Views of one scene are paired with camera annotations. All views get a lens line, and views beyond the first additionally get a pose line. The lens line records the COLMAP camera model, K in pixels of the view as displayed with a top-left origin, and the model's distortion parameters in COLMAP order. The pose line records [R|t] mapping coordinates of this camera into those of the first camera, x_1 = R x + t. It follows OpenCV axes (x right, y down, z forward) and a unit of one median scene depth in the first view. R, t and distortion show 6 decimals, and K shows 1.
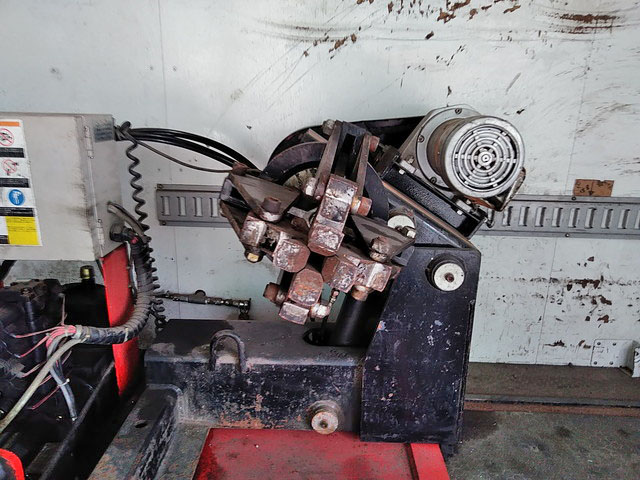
lens RADIAL K [[437.2, 0, 320.5], [0, 437.2, 238.5], [0, 0, 1]] dist [0.007559, 0.004446]
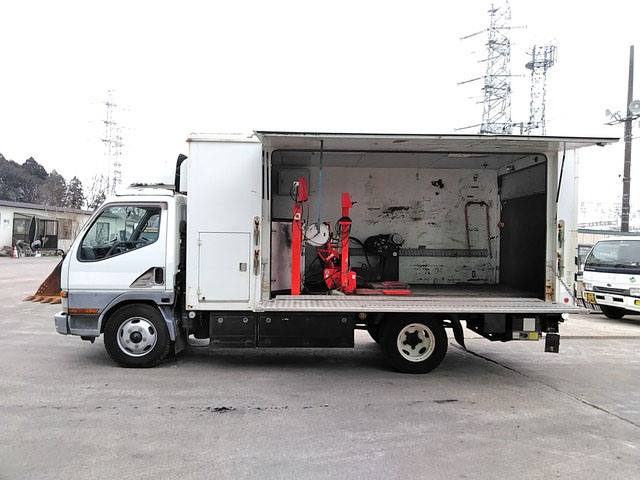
lens RADIAL K [[489.5, 0, 319.7], [0, 489.5, 240.1], [0, 0, 1]] dist [0.049053, 0.005492]
pose [[0.996343, -0.013118, 0.084435, -1.082807], [0.034701, 0.965111, -0.259532, 1.258036], [-0.078085, 0.261513, 0.962036, -4.488233]]
